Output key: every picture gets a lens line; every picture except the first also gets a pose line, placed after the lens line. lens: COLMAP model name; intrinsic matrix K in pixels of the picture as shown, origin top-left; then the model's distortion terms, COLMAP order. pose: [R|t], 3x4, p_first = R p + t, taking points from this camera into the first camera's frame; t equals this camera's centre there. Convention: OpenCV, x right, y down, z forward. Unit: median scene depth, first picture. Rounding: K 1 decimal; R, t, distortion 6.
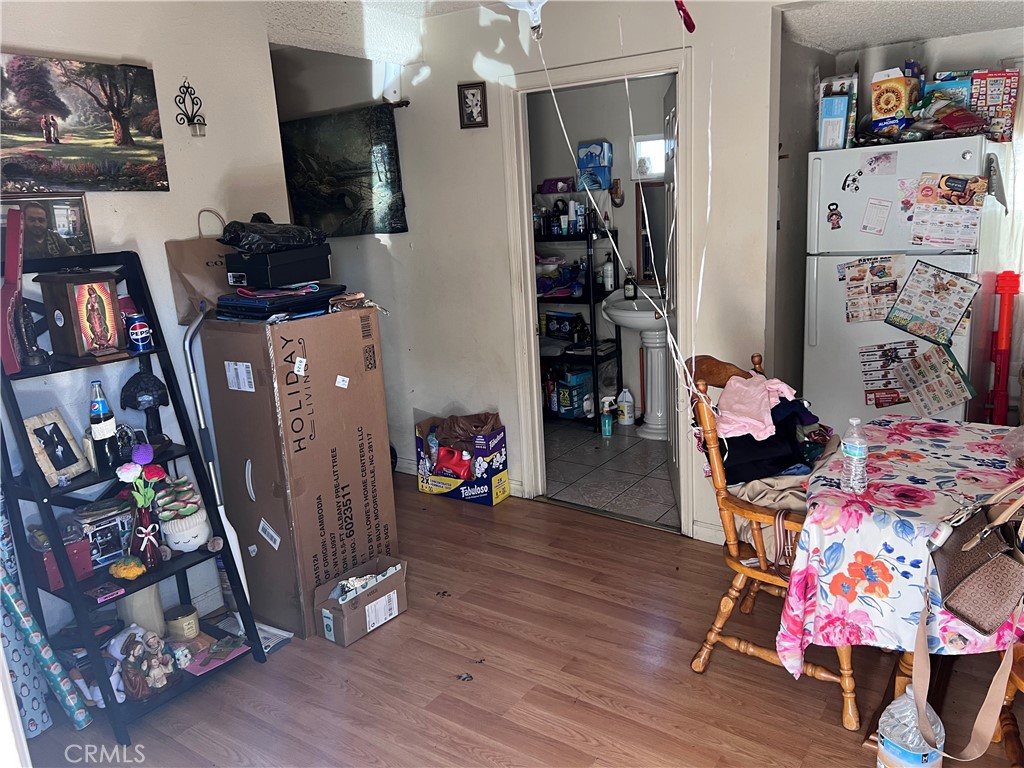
lens RADIAL K [[764.4, 0, 512.0], [0, 764.4, 384.0], [0, 0, 1]] dist [0.000794, -0.002266]
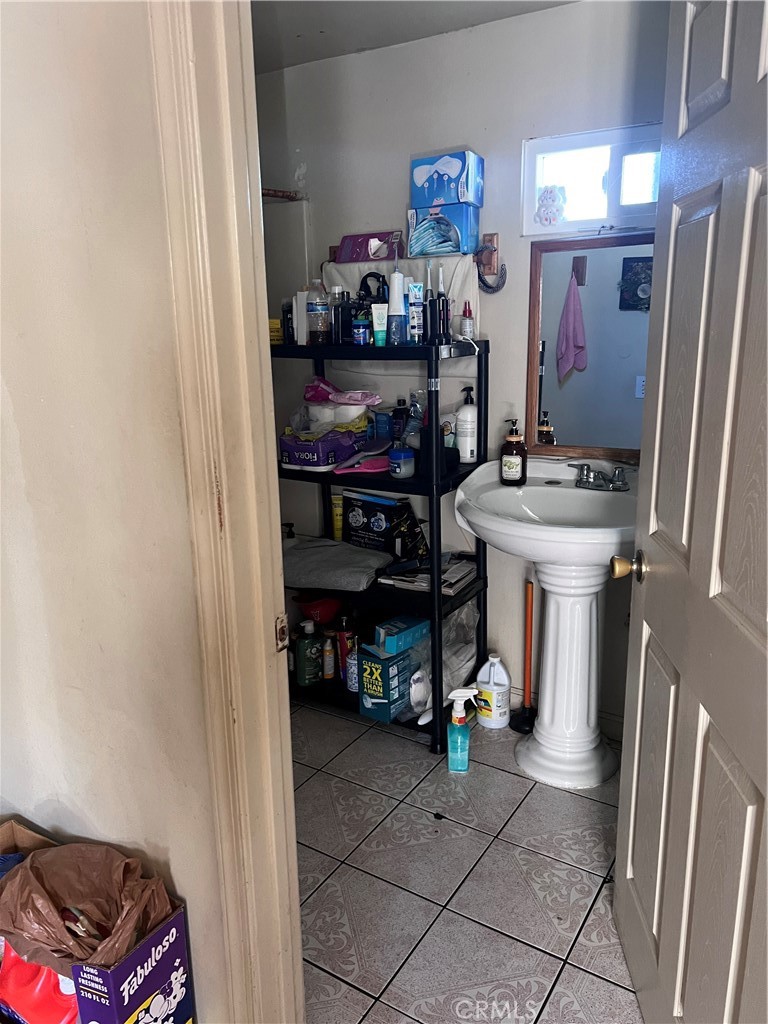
lens RADIAL K [[764.4, 0, 384.0], [0, 764.4, 512.0], [0, 0, 1]] dist [0.000794, -0.002266]
pose [[0.997348, 0.022340, 0.069262, 0.039866], [-0.023016, 0.999695, 0.008986, -0.094491], [-0.069040, -0.010556, 0.997558, 0.514574]]
